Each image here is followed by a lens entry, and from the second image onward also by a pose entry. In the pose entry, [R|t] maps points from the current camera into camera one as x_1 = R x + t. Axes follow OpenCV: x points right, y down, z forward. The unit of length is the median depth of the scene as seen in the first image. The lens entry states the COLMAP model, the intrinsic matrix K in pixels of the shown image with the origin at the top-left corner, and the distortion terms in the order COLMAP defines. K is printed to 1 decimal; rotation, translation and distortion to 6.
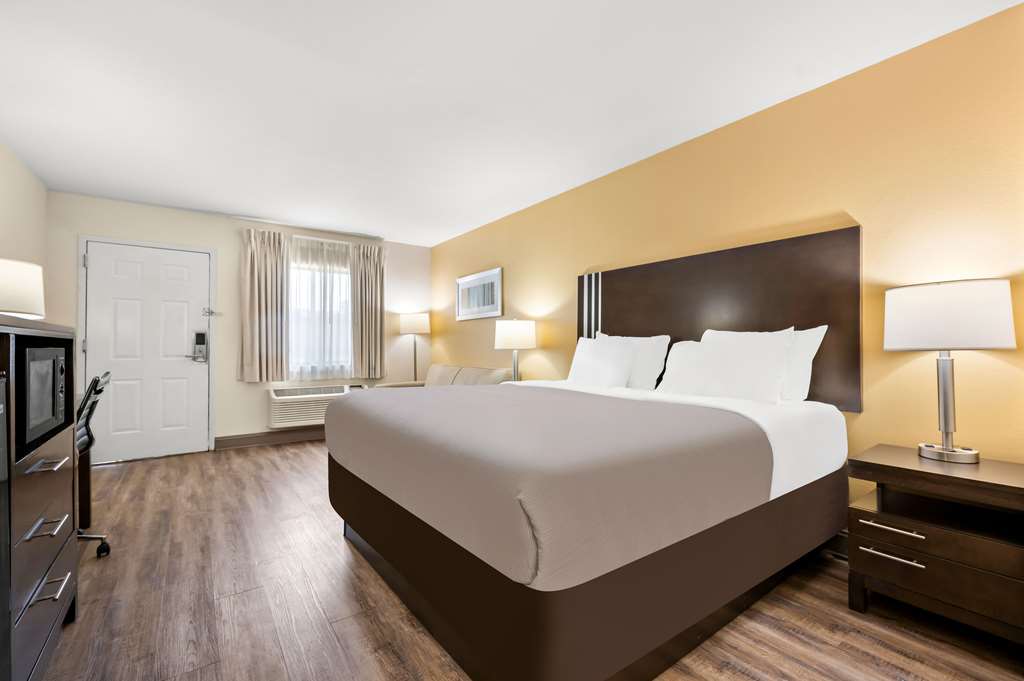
lens RADIAL K [[435.5, 0, 512.0], [0, 435.5, 340.5], [0, 0, 1]] dist [-0.000602, -0.000217]
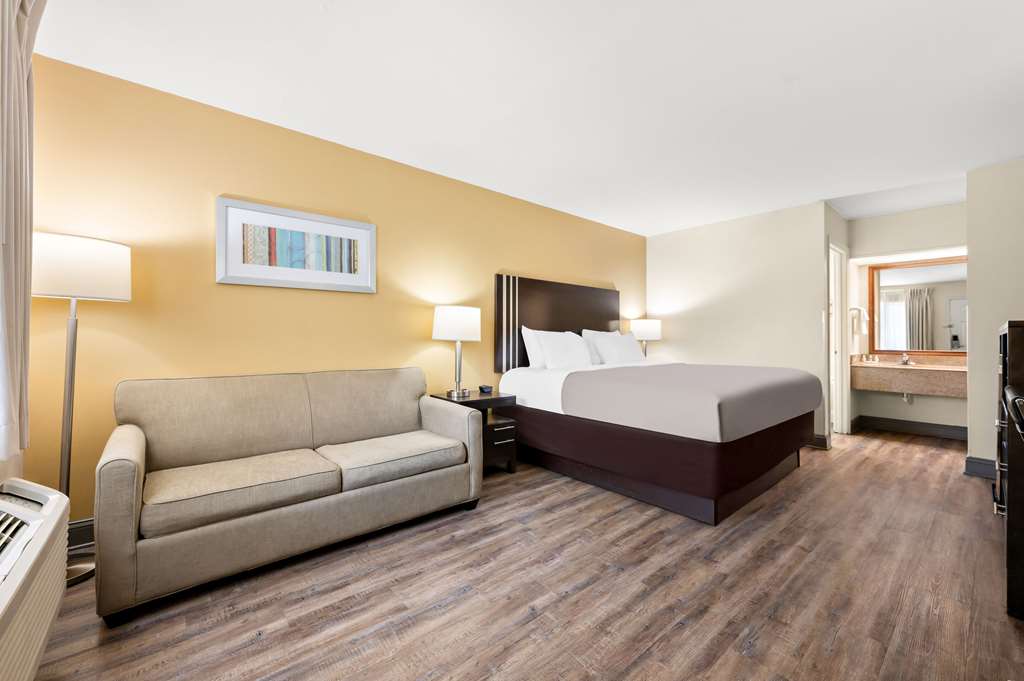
lens RADIAL K [[413.4, 0, 512.0], [0, 413.4, 340.5], [0, 0, 1]] dist [-0.000313, -0.000054]
pose [[-0.087026, 0.005955, 0.996188, -0.928328], [-0.010516, 0.999921, -0.006896, 0.026448], [-0.996151, -0.011076, -0.086956, 1.111352]]
